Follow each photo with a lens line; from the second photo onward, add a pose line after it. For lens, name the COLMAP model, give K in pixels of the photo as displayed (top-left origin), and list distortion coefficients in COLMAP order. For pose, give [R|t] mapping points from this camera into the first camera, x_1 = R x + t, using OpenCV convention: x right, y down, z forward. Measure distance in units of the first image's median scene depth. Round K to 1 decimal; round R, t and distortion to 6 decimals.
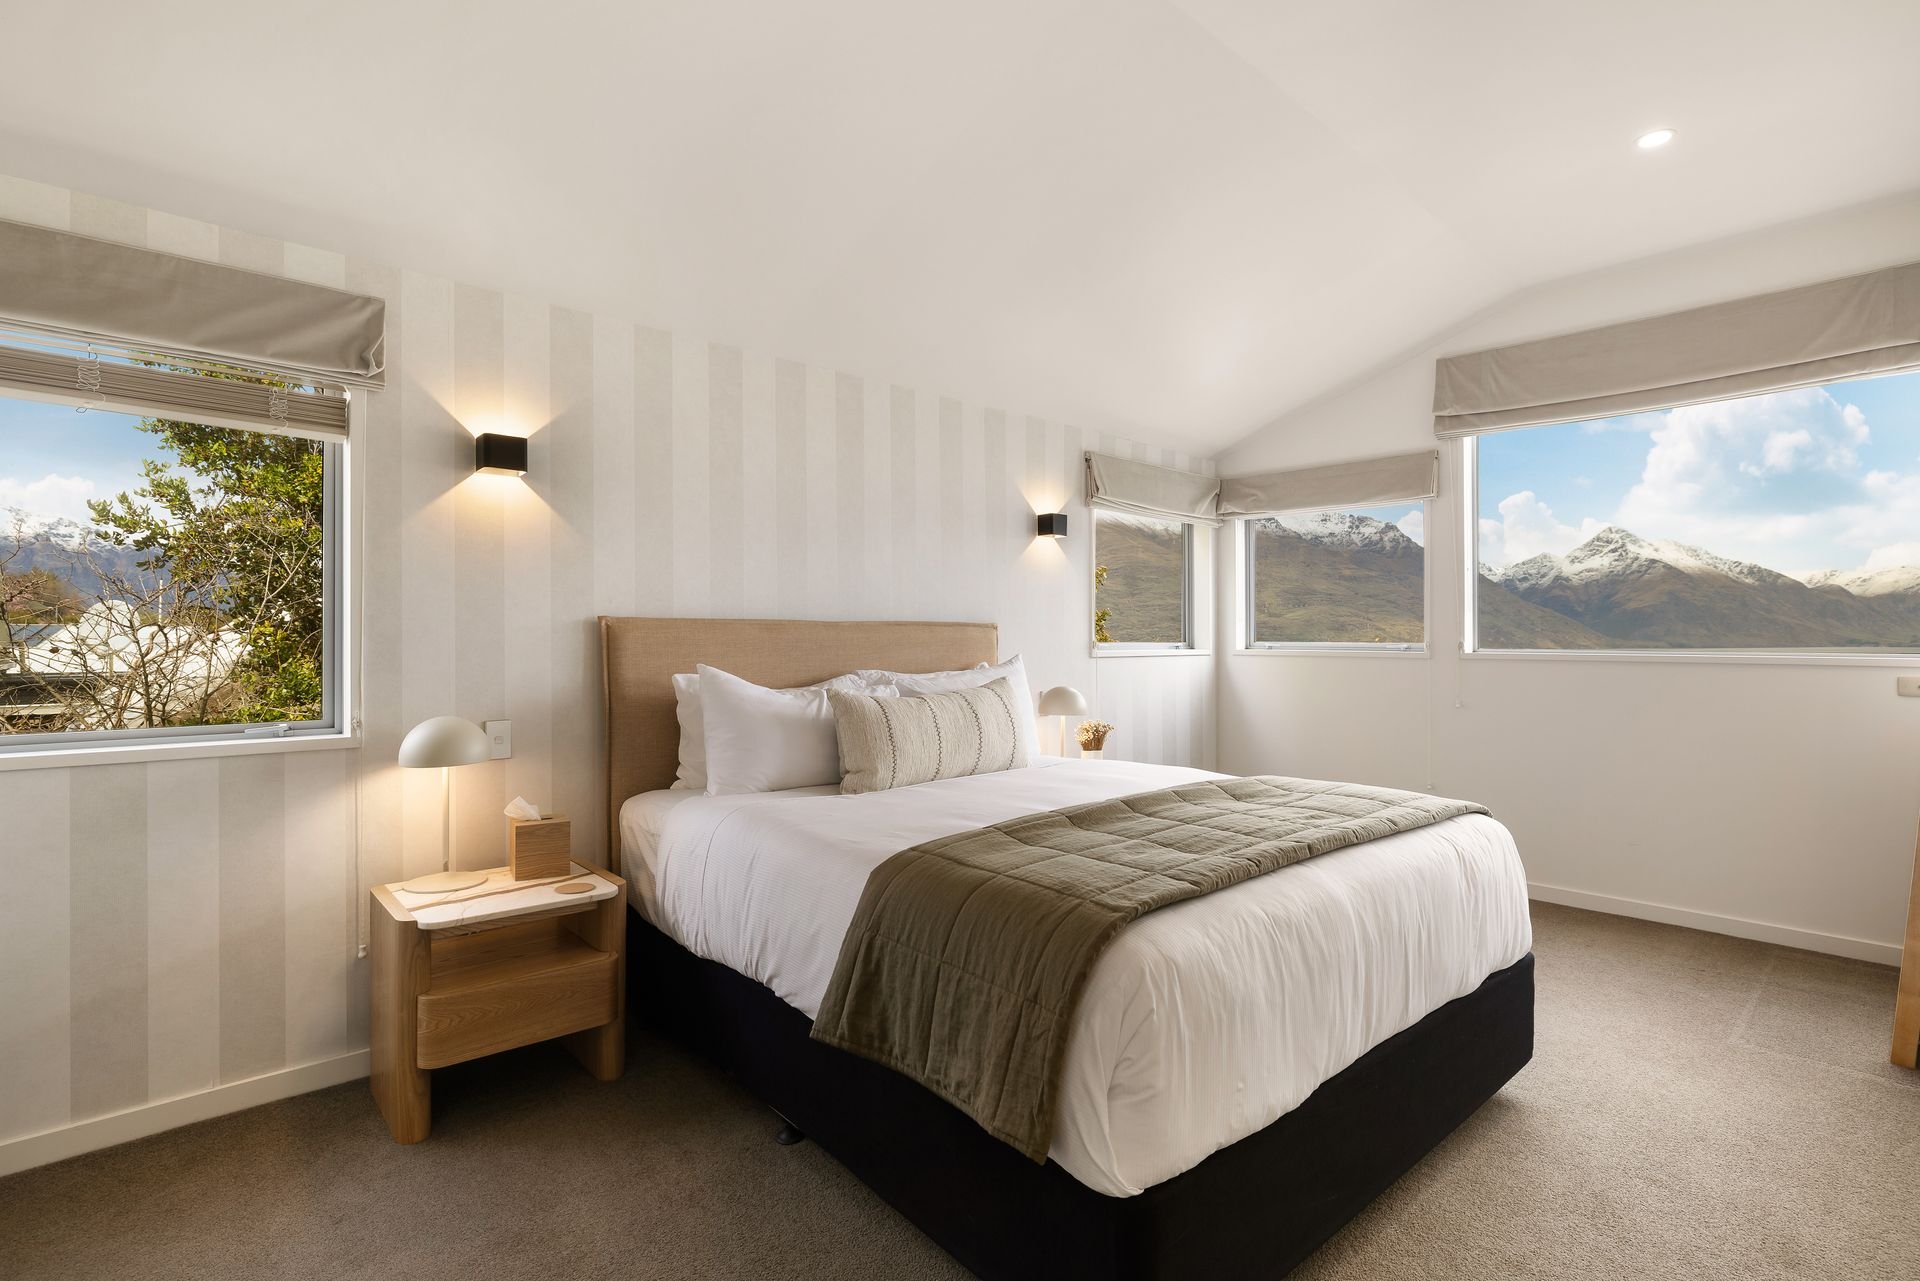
lens RADIAL K [[943.2, 0, 957.1], [0, 943.2, 620.7], [0, 0, 1]] dist [0.000924, 0.000327]
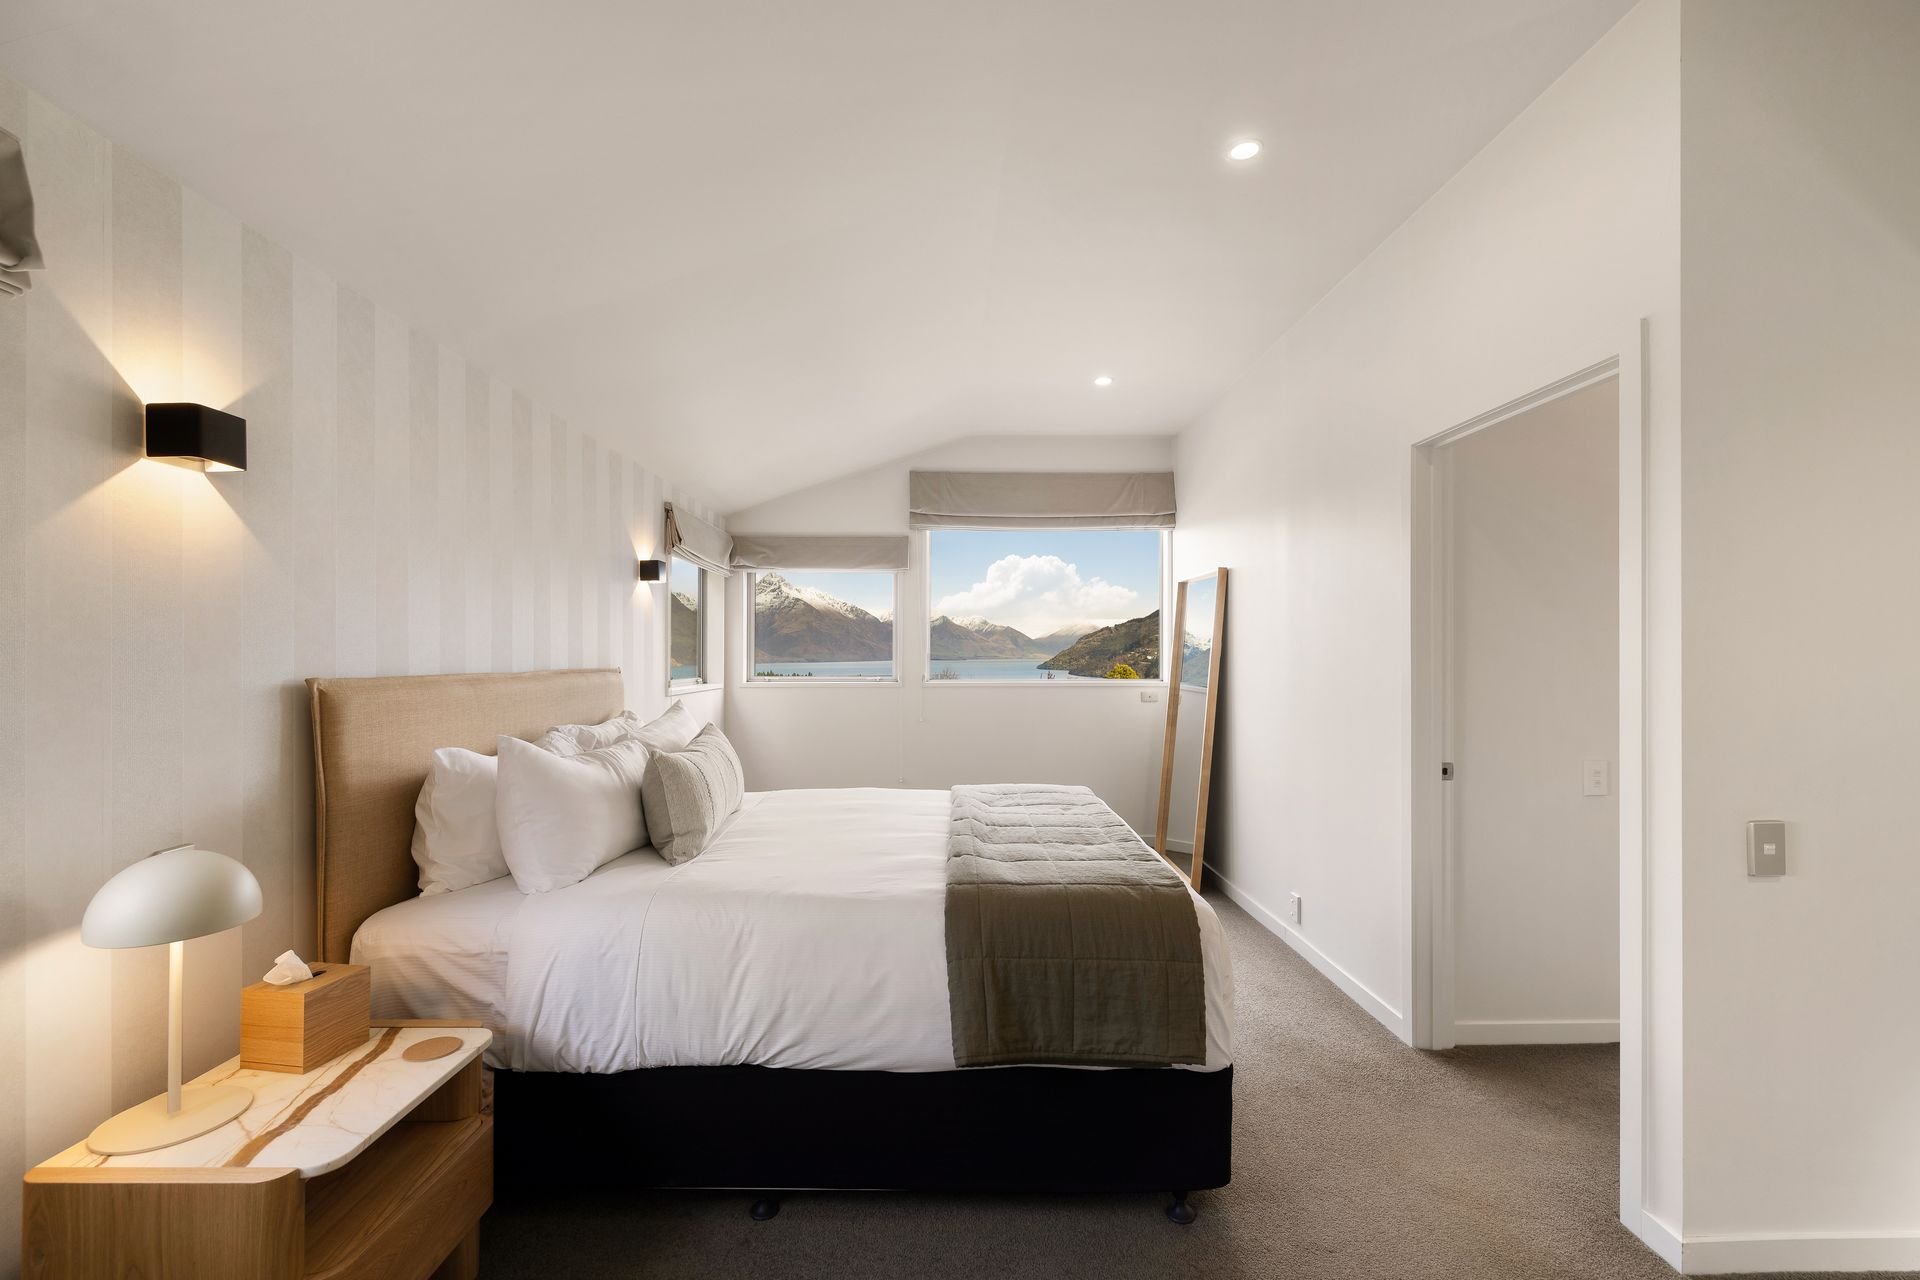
lens RADIAL K [[838.9, 0, 960.0], [0, 838.9, 640.0], [0, 0, 1]] dist [0.011886, 0.000221]
pose [[0.650421, 0.008610, 0.759525, -0.541998], [-0.010024, 0.999946, -0.002751, -0.037674], [-0.759508, -0.005824, 0.650472, 0.204736]]
